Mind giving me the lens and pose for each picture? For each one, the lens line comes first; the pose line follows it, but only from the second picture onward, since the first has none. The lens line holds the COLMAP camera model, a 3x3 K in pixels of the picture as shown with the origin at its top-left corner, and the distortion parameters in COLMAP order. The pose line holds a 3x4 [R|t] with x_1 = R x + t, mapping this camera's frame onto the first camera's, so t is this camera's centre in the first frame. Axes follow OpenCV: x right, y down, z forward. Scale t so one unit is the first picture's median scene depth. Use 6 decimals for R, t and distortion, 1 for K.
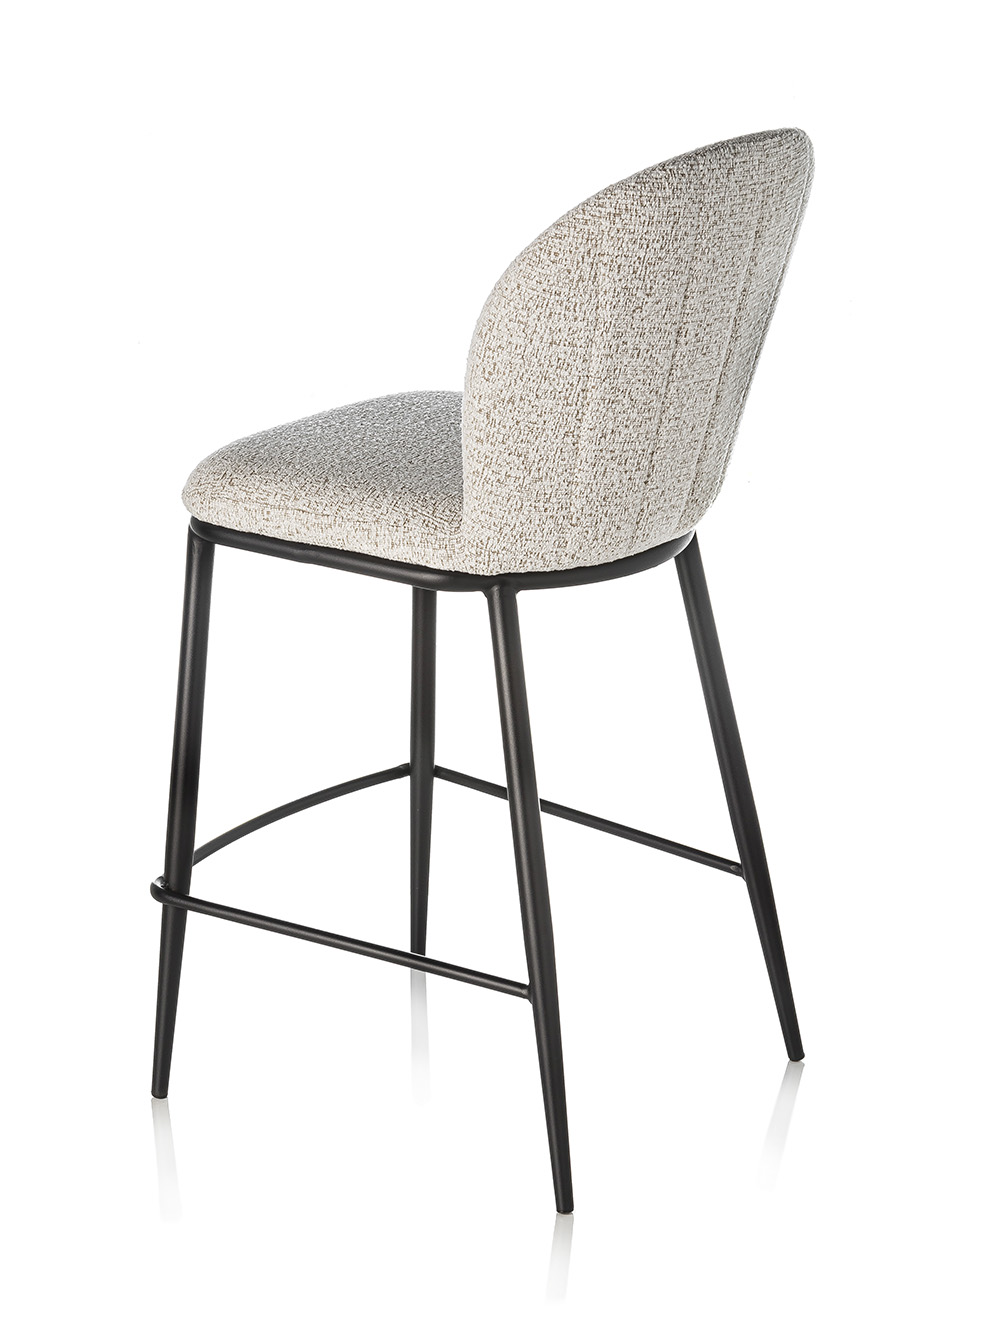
lens RADIAL K [[3985.2, 0, 499.6], [0, 3985.2, 664.7], [0, 0, 1]] dist [0.139301, 0.000000]
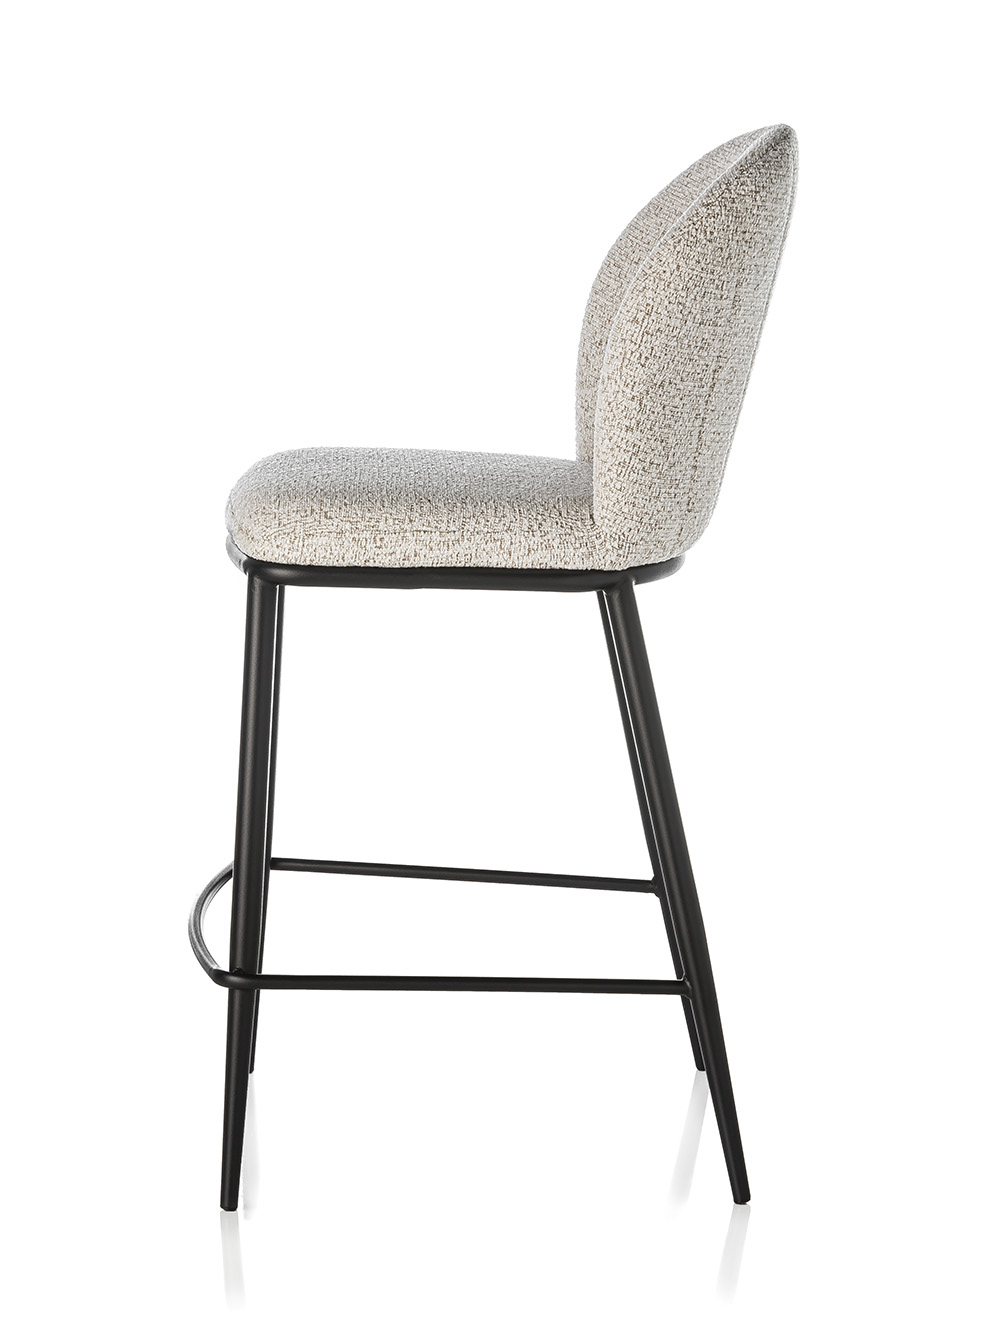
lens RADIAL K [[3985.2, 0, 498.6], [0, 3985.2, 664.4], [0, 0, 1]] dist [0.139301, 0.000000]
pose [[0.800288, -0.100402, 0.591150, -0.633866], [0.176379, 0.981682, -0.072048, 0.069084], [-0.573088, 0.161926, 0.803337, 0.217472]]
